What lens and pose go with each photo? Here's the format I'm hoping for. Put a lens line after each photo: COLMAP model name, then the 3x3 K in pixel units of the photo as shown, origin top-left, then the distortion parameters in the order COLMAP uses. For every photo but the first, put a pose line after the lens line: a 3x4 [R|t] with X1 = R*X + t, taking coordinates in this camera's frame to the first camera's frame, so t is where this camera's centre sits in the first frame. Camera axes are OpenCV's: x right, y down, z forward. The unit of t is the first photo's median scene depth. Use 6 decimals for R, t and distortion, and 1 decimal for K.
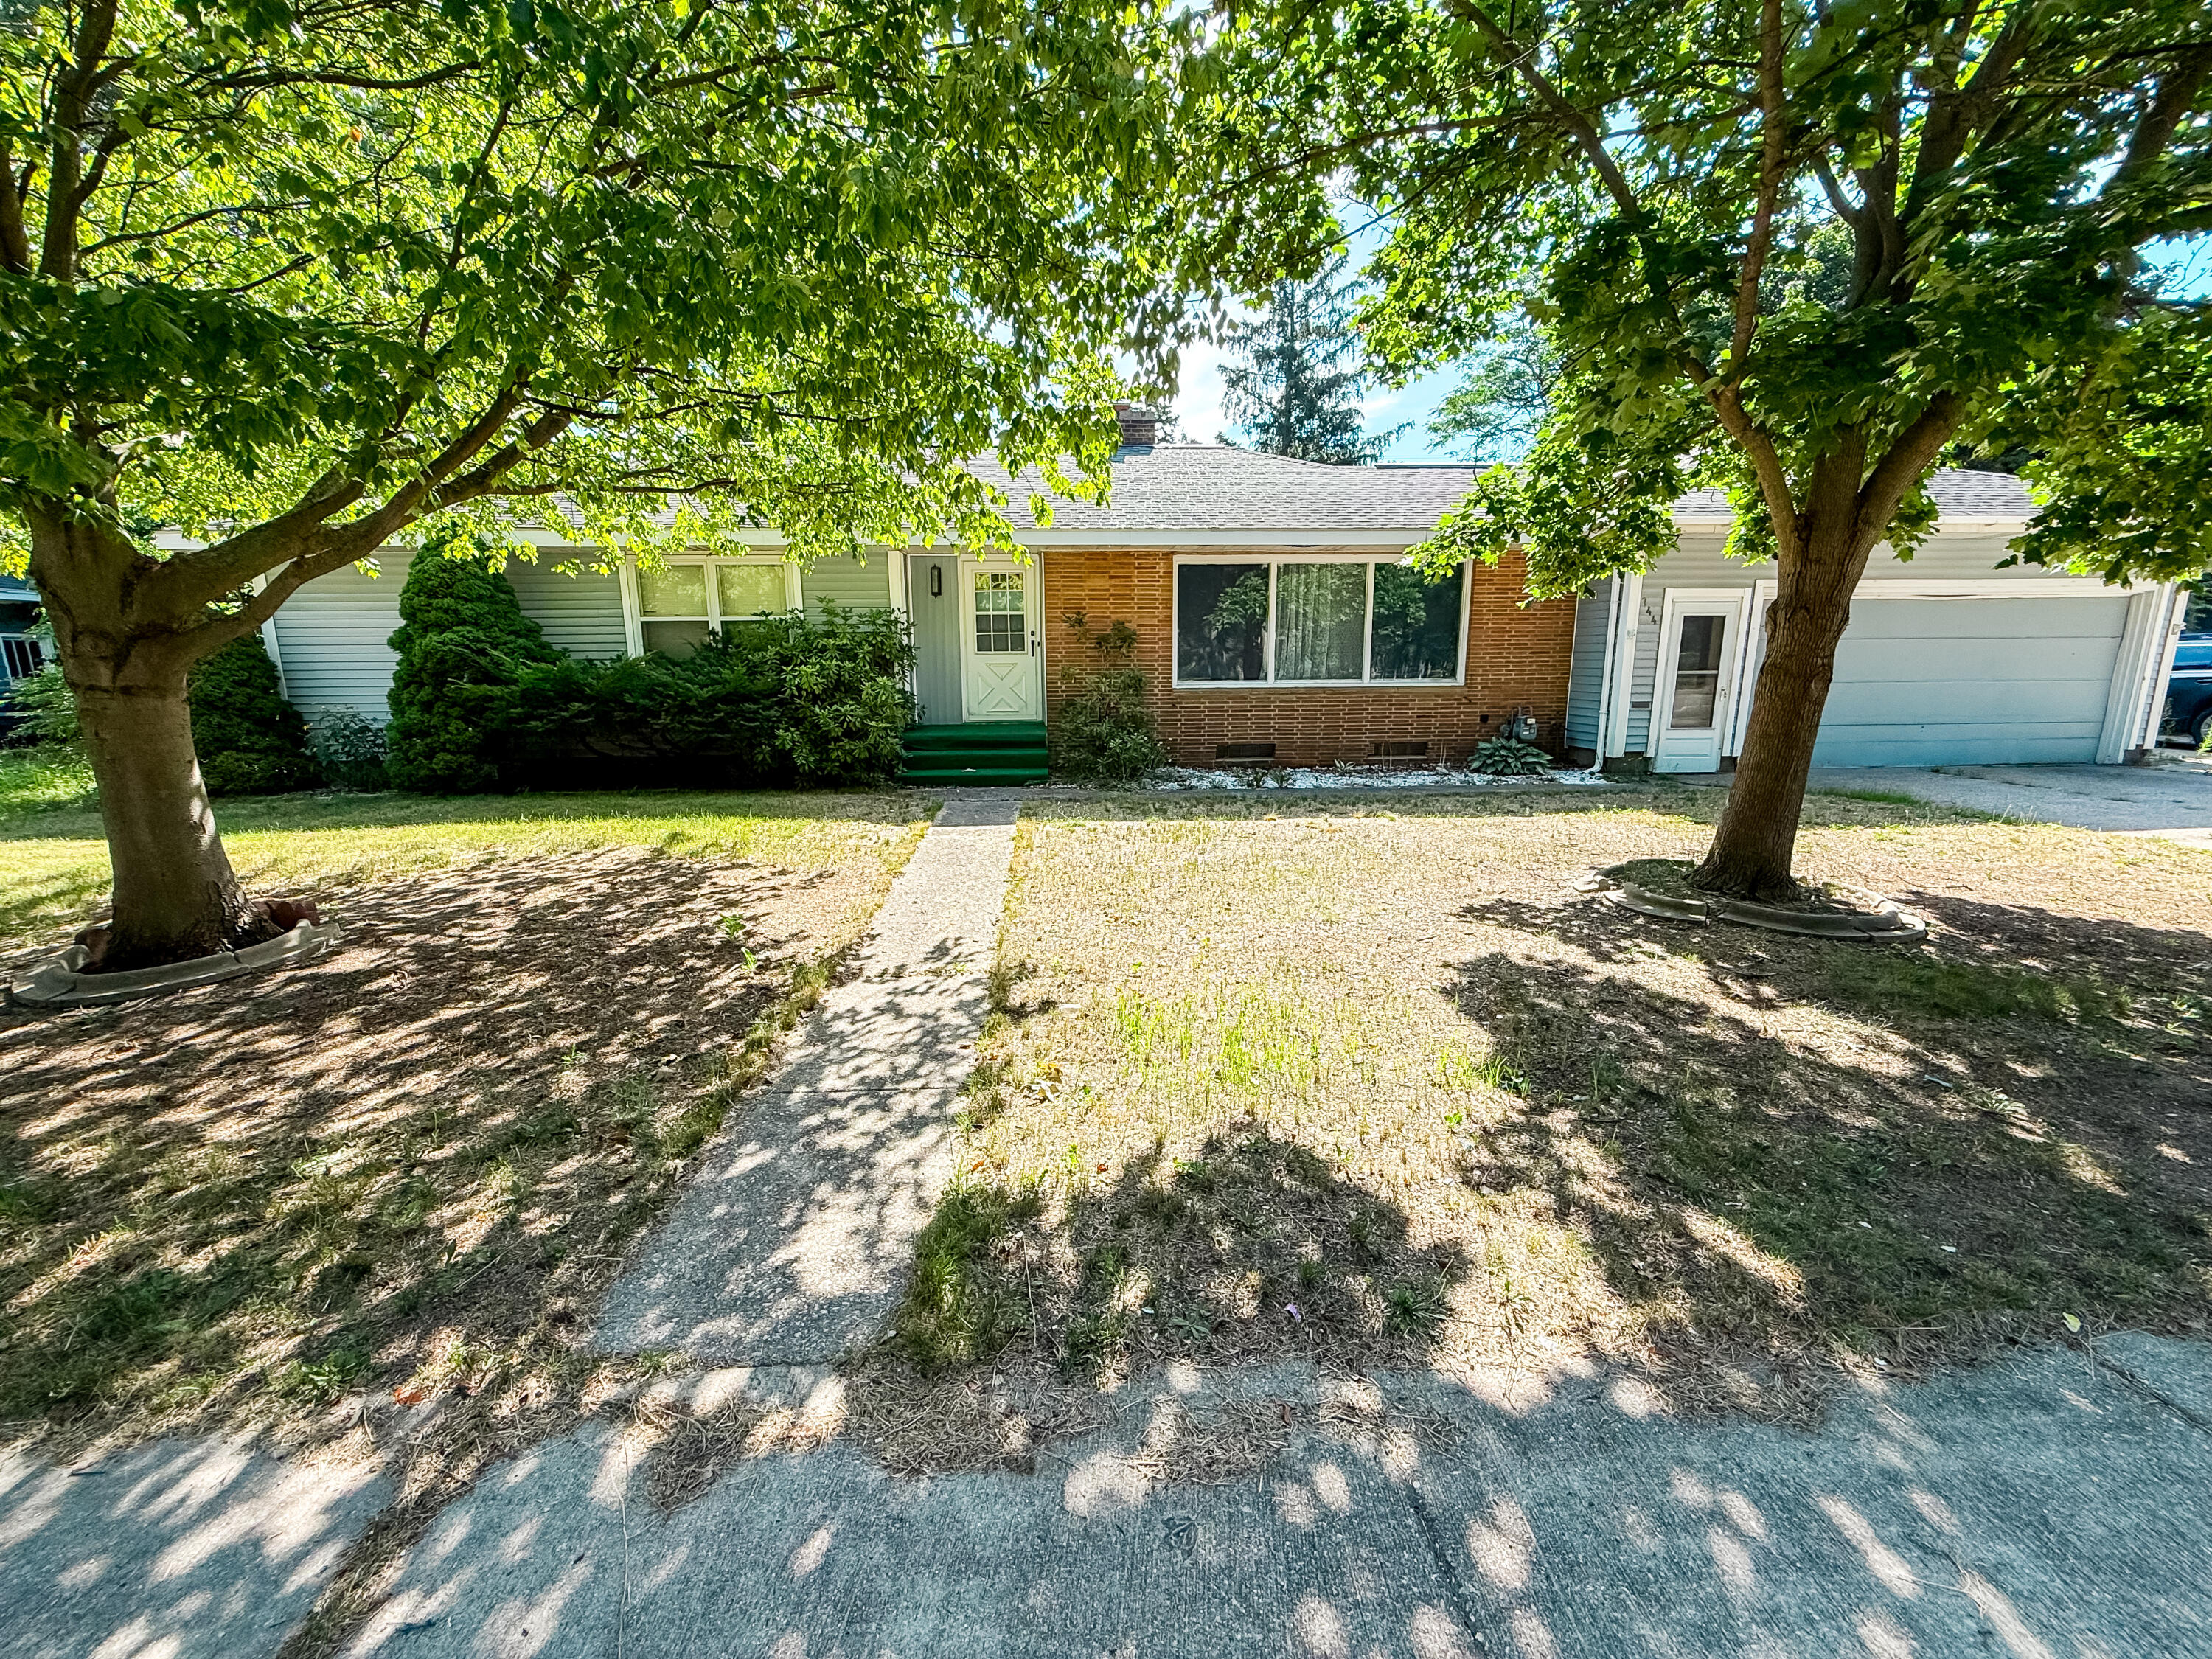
lens RADIAL K [[881.2, 0, 1098.9], [0, 881.2, 827.8], [0, 0, 1]] dist [0.001147, 0.000480]
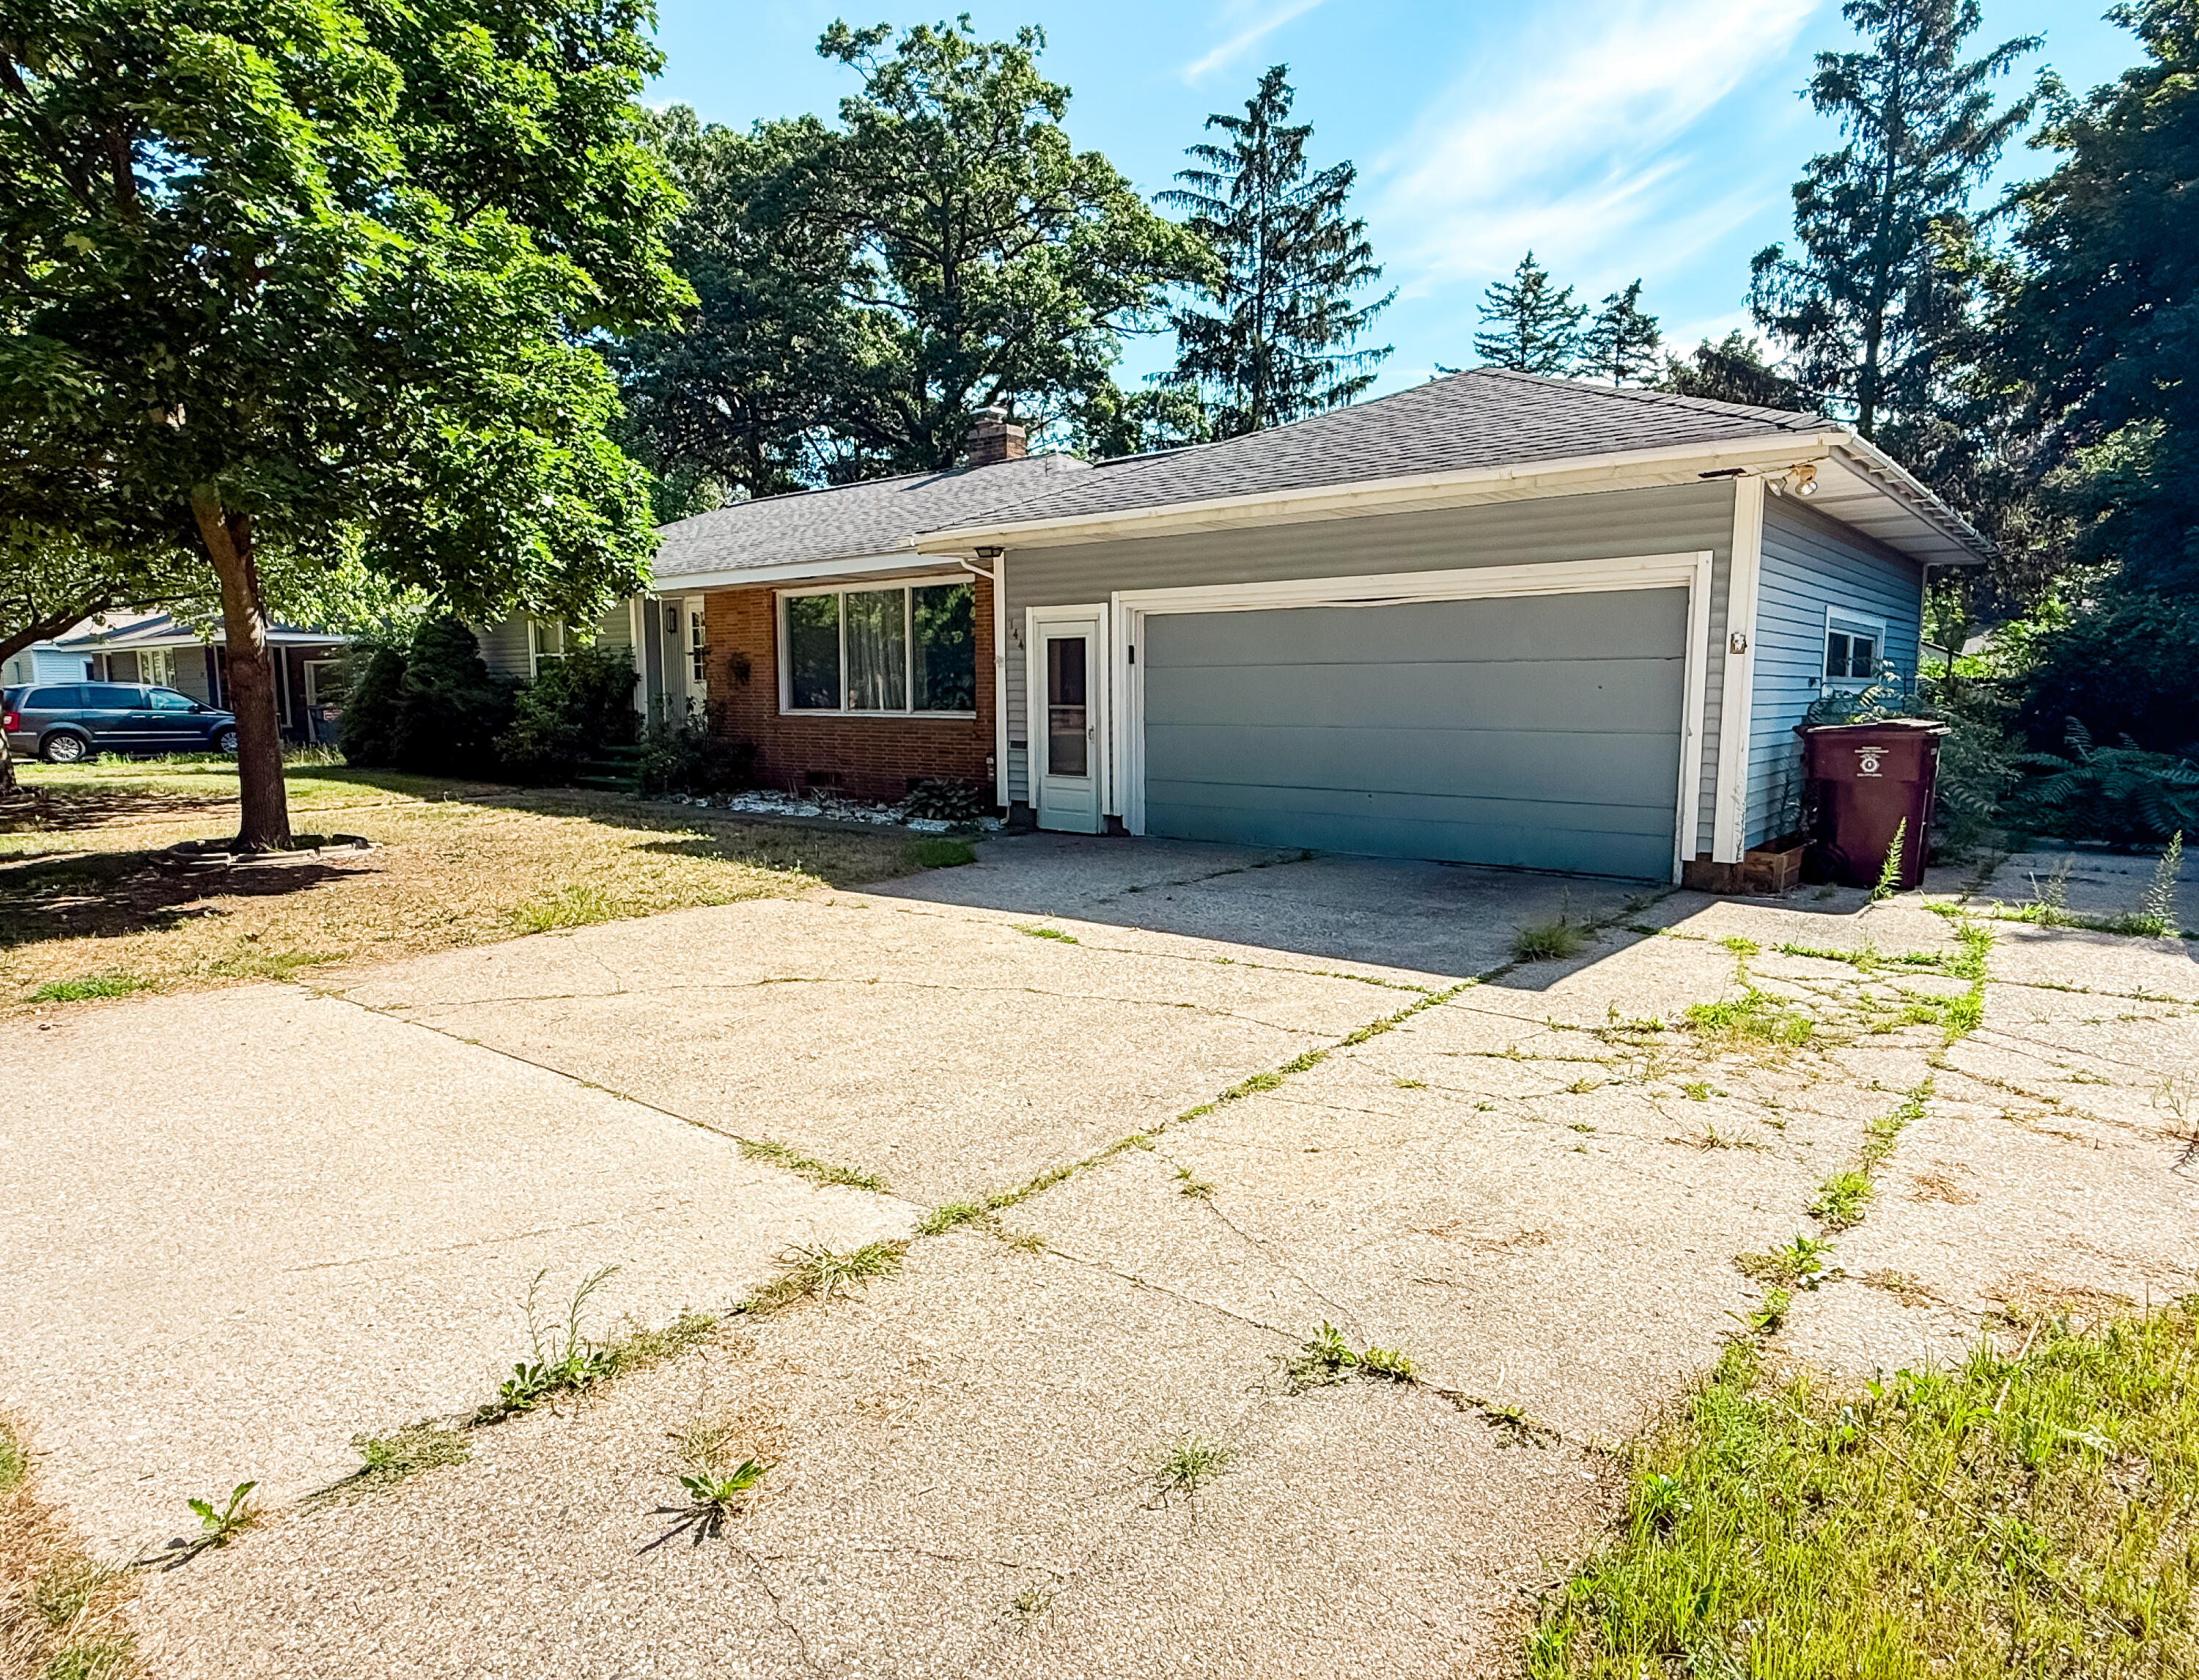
lens RADIAL K [[1284.4, 0, 1100.2], [0, 1284.4, 871.5], [0, 0, 1]] dist [0.003651, -0.002446]
pose [[0.722145, 0.102843, -0.684054, 1.465300], [-0.136049, 0.990688, 0.005319, -0.035935], [0.678231, 0.089224, 0.729412, 0.169141]]
